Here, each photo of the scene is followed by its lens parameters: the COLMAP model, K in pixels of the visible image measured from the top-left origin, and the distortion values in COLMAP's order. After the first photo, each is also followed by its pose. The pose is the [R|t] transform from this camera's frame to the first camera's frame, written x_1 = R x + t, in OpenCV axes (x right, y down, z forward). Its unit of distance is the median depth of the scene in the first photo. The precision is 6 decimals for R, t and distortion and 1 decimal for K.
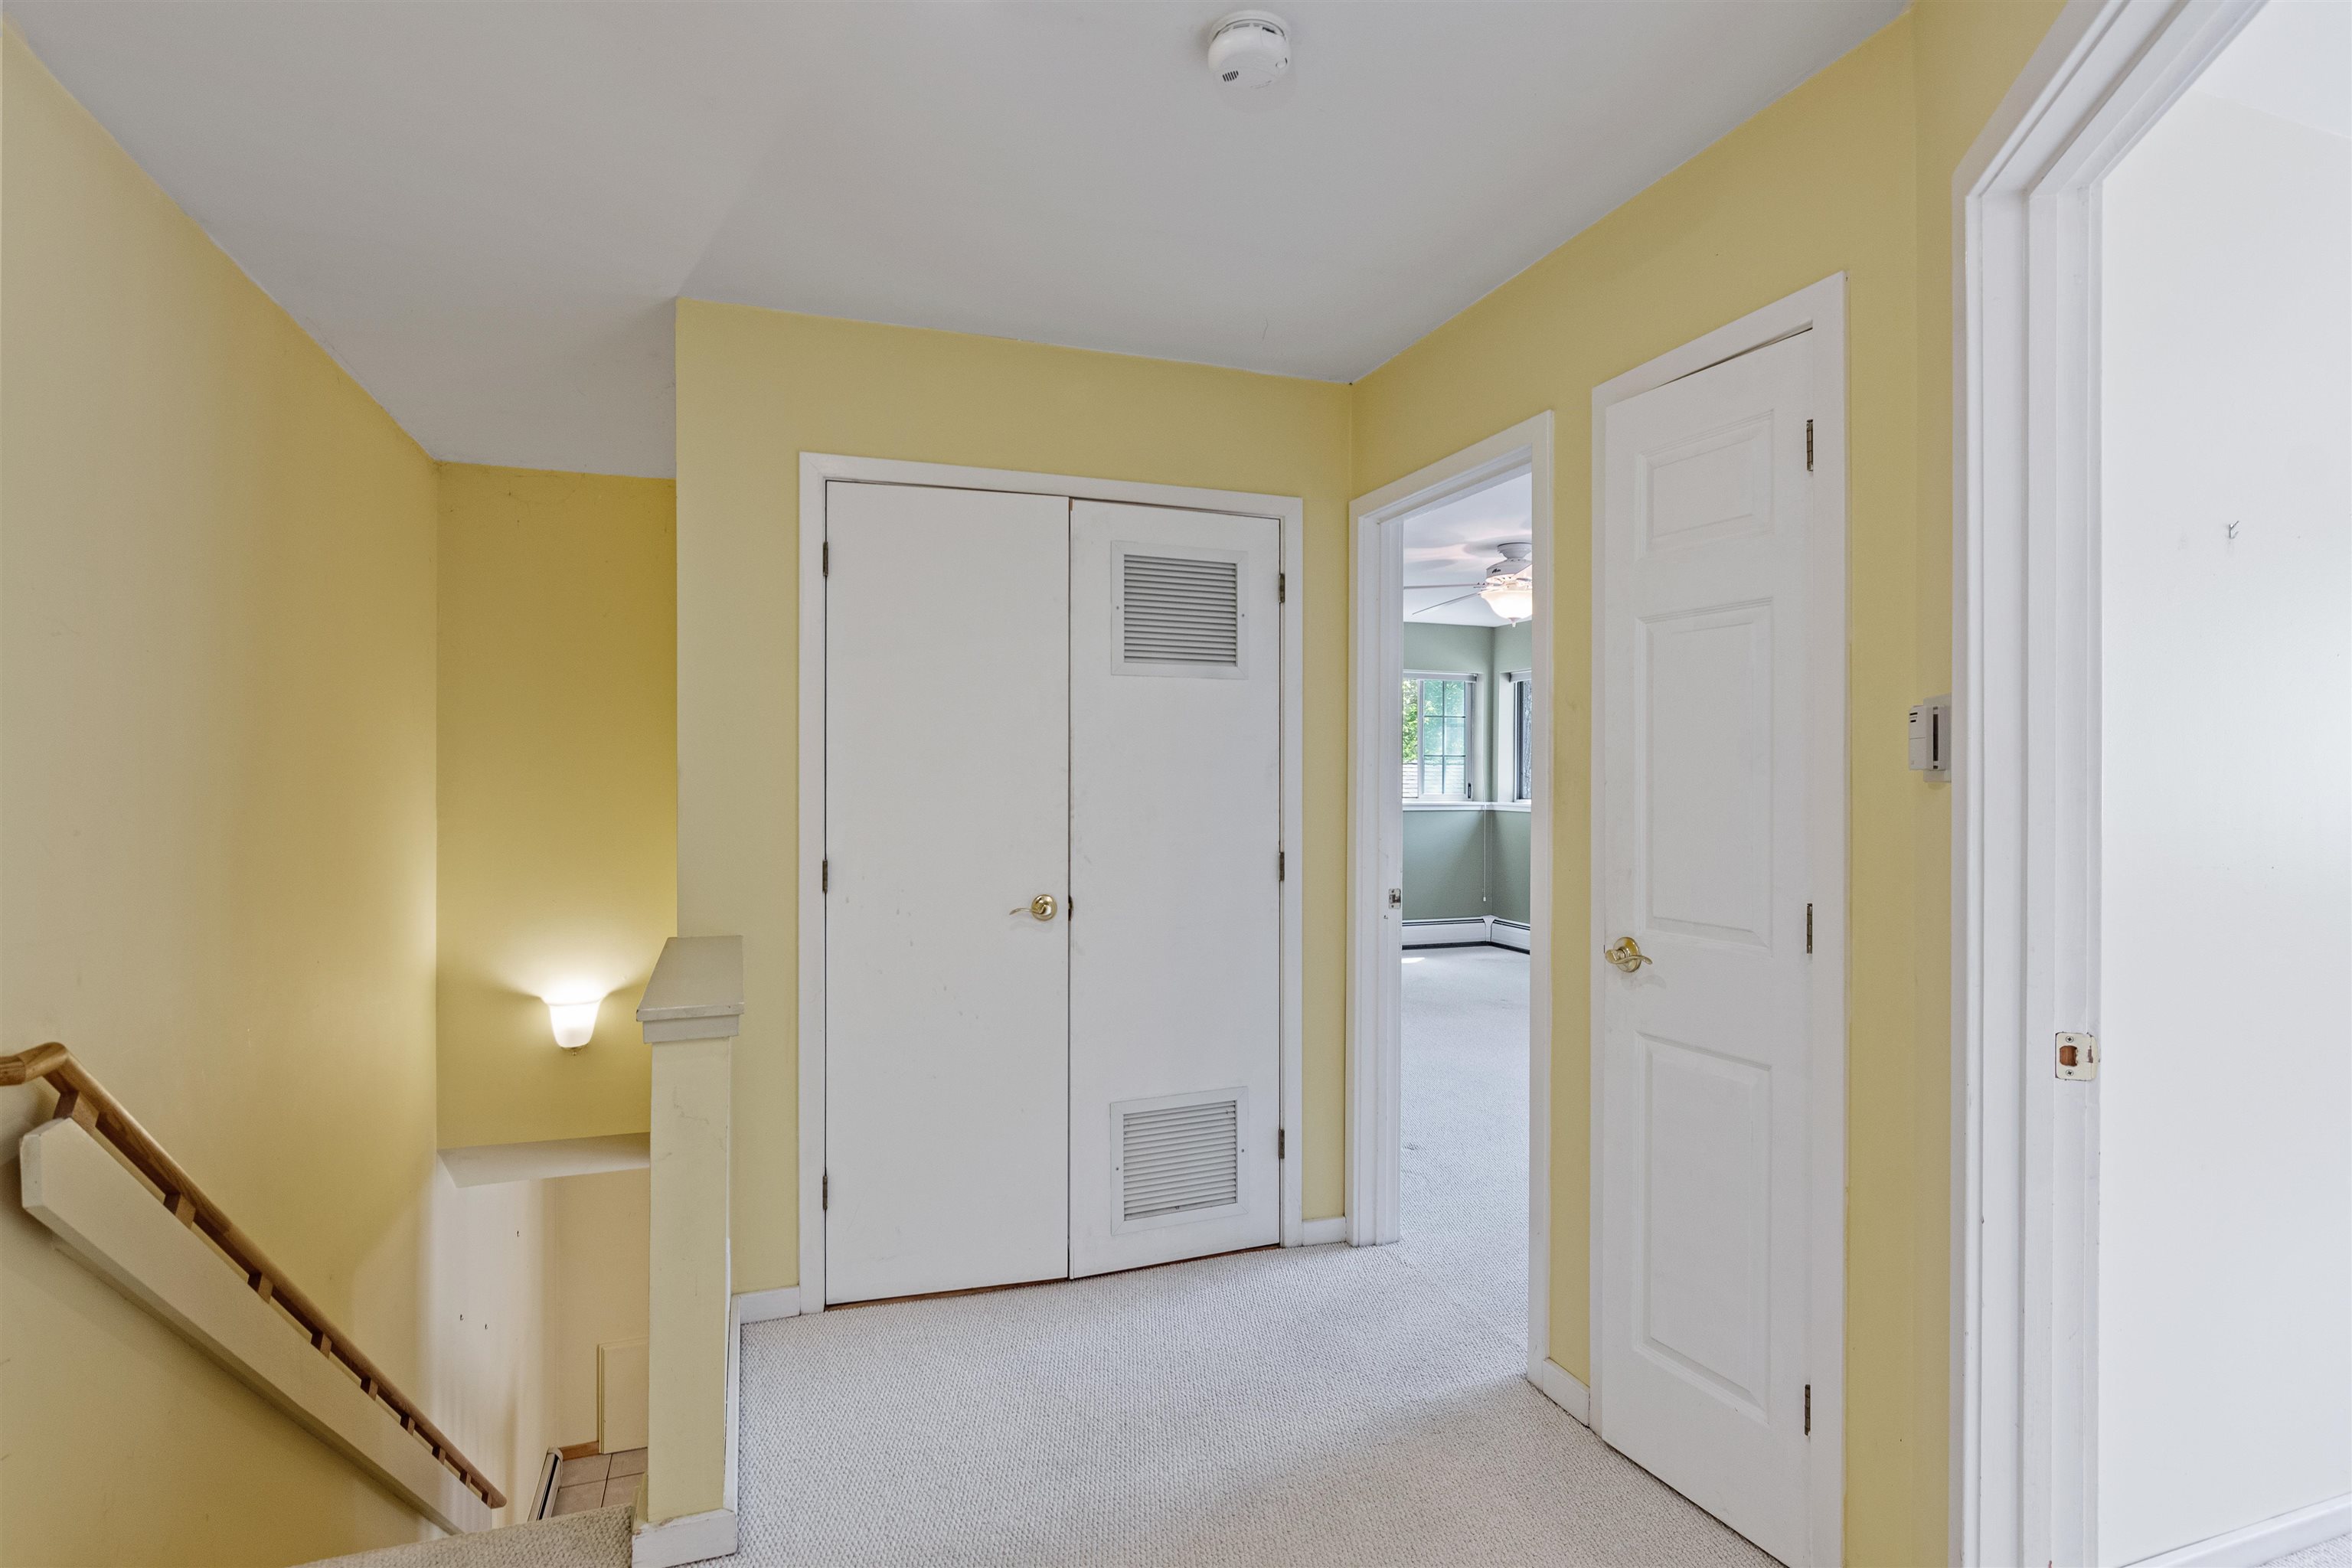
lens RADIAL K [[1180.5, 0, 1164.2], [0, 1180.5, 802.7], [0, 0, 1]] dist [-0.002274, -0.000100]
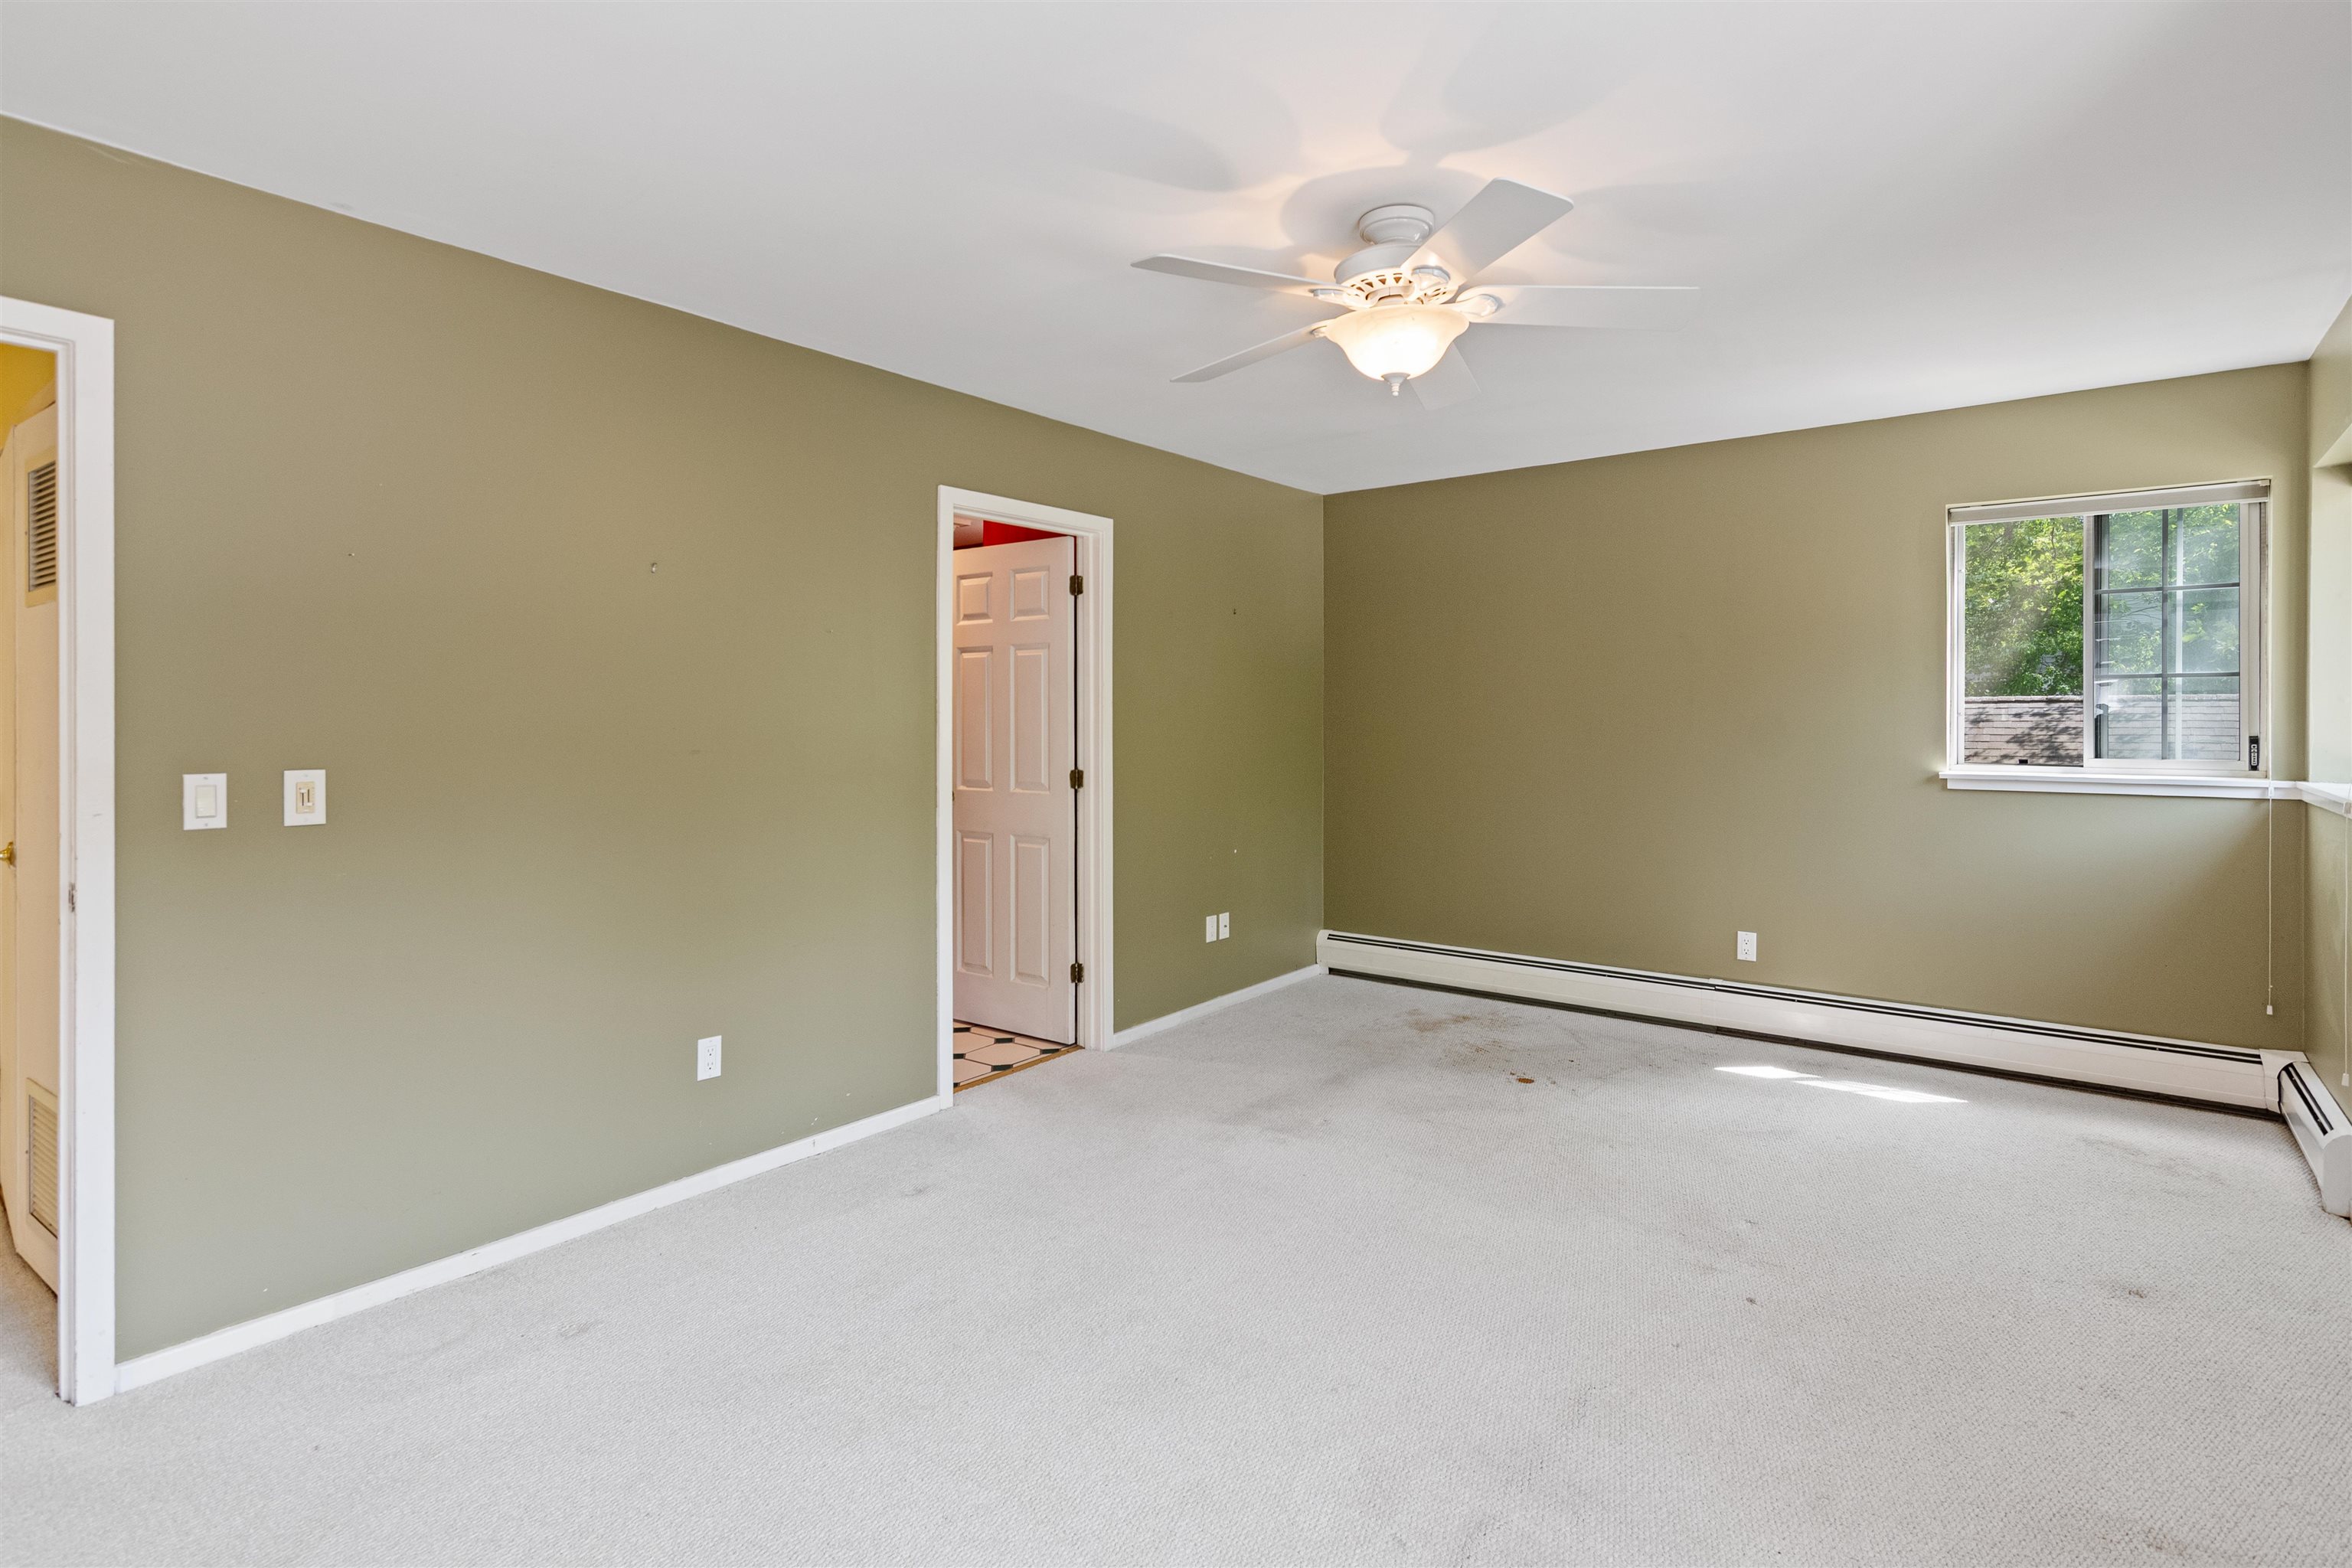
lens RADIAL K [[1132.3, 0, 1203.5], [0, 1132.3, 764.0], [0, 0, 1]] dist [0.001662, 0.000289]
pose [[0.551666, 0.033173, -0.833405, 0.398646], [-0.016411, 0.999447, 0.028919, -0.012131], [0.833904, -0.002276, 0.551905, 0.454758]]
